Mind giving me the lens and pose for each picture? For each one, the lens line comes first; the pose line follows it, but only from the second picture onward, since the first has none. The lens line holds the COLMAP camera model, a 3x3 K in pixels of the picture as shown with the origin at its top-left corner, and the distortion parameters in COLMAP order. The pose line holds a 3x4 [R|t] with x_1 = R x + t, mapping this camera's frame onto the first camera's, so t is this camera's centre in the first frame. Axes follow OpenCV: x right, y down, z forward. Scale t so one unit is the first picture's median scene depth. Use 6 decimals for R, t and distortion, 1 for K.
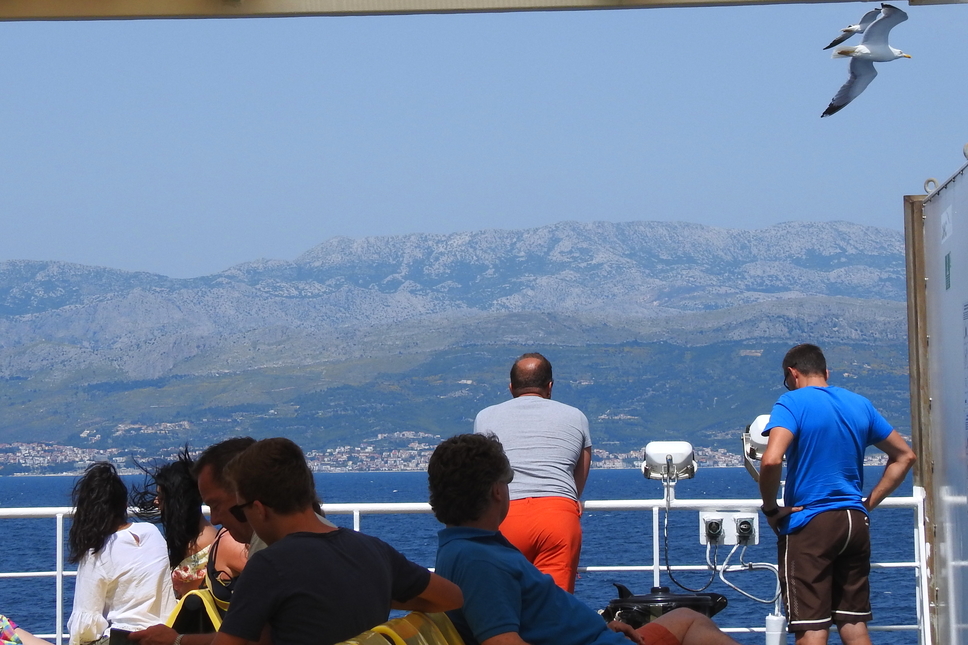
lens RADIAL K [[2694.8, 0, 484.1], [0, 2694.8, 322.4], [0, 0, 1]] dist [-0.096675, 0.000000]
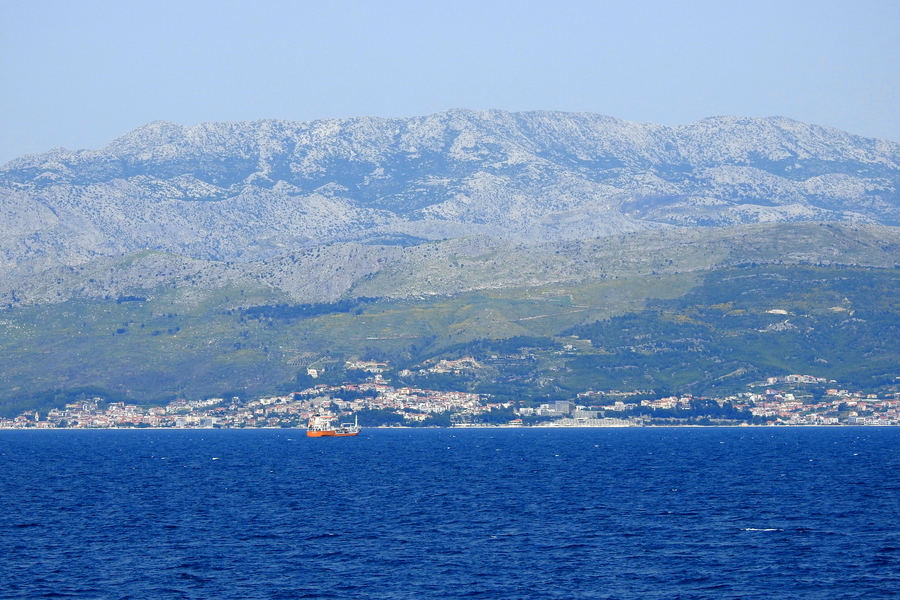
lens RADIAL K [[3444.8, 0, 450.1], [0, 3444.8, 299.6], [0, 0, 1]] dist [-0.089215, 0.000000]
pose [[0.984395, 0.014973, 0.175337, -0.150411], [-0.017779, 0.999738, 0.014443, 0.003285], [-0.175075, -0.017334, 0.984403, 0.023088]]
